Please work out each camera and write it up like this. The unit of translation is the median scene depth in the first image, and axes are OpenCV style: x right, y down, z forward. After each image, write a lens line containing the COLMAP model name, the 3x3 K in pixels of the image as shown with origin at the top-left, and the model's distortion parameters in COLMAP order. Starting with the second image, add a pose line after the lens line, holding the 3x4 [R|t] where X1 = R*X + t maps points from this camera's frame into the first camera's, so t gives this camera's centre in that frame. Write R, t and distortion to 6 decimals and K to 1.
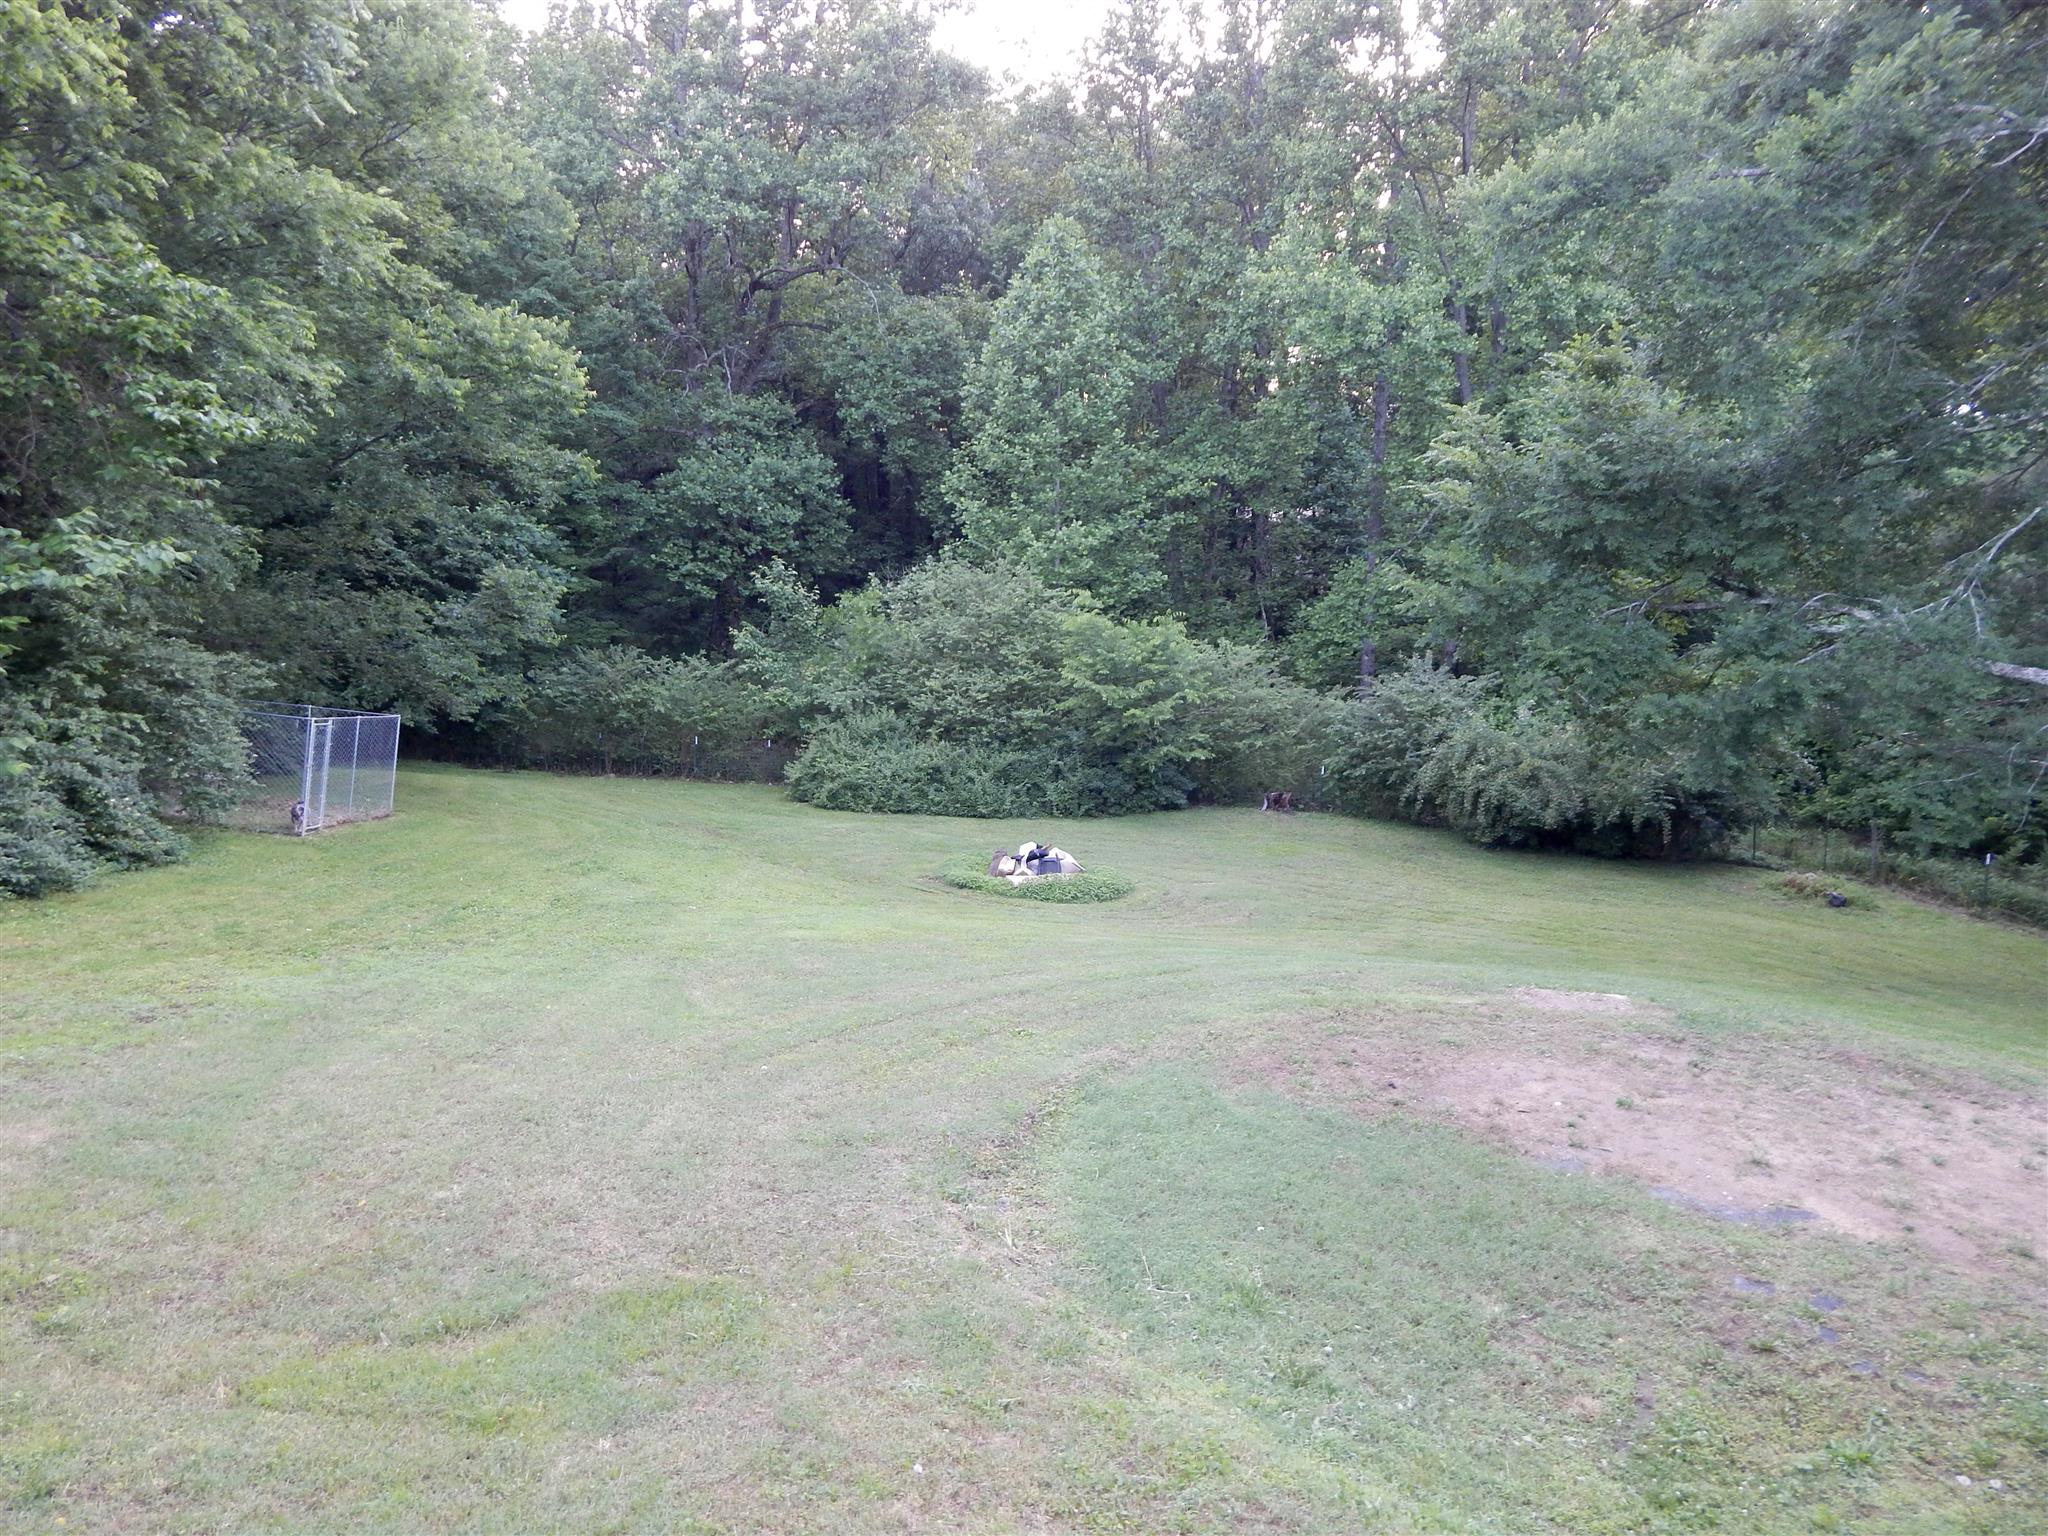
lens RADIAL K [[1345.8, 0, 1024.7], [0, 1345.8, 760.6], [0, 0, 1]] dist [0.002095, 0.006571]
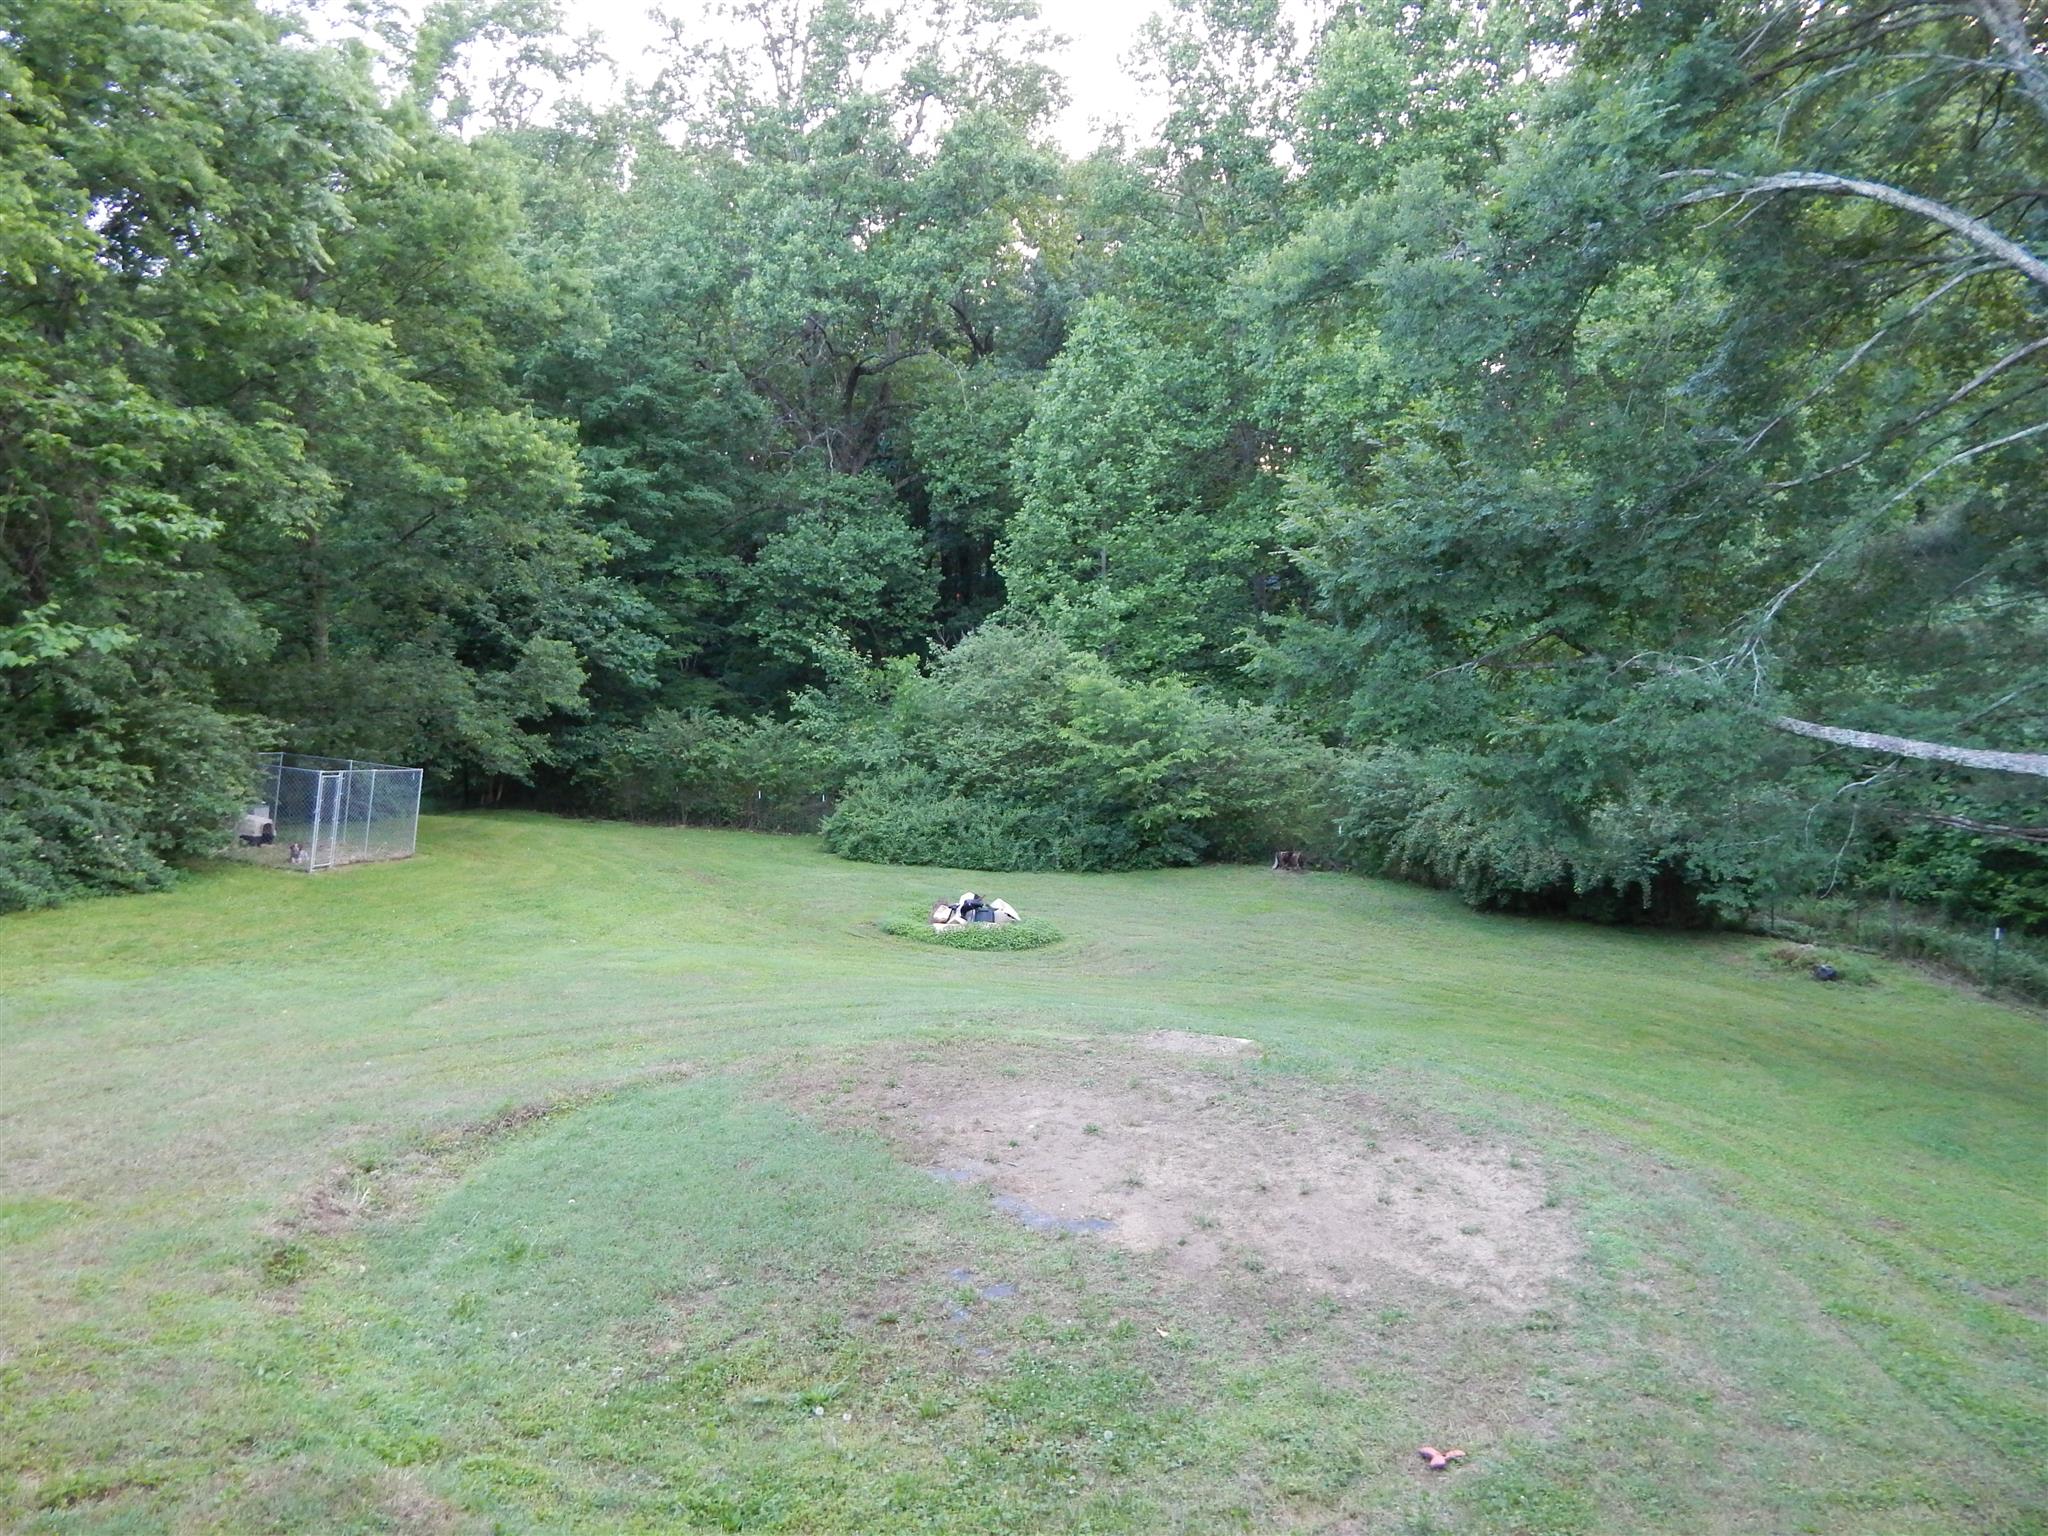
lens RADIAL K [[1345.8, 0, 1024.7], [0, 1345.8, 760.6], [0, 0, 1]] dist [0.002095, 0.006571]
pose [[0.985304, 0.004032, -0.170763, 0.164617], [-0.011527, 0.999012, -0.042921, 0.001451], [0.170421, 0.044258, 0.984377, -0.025553]]
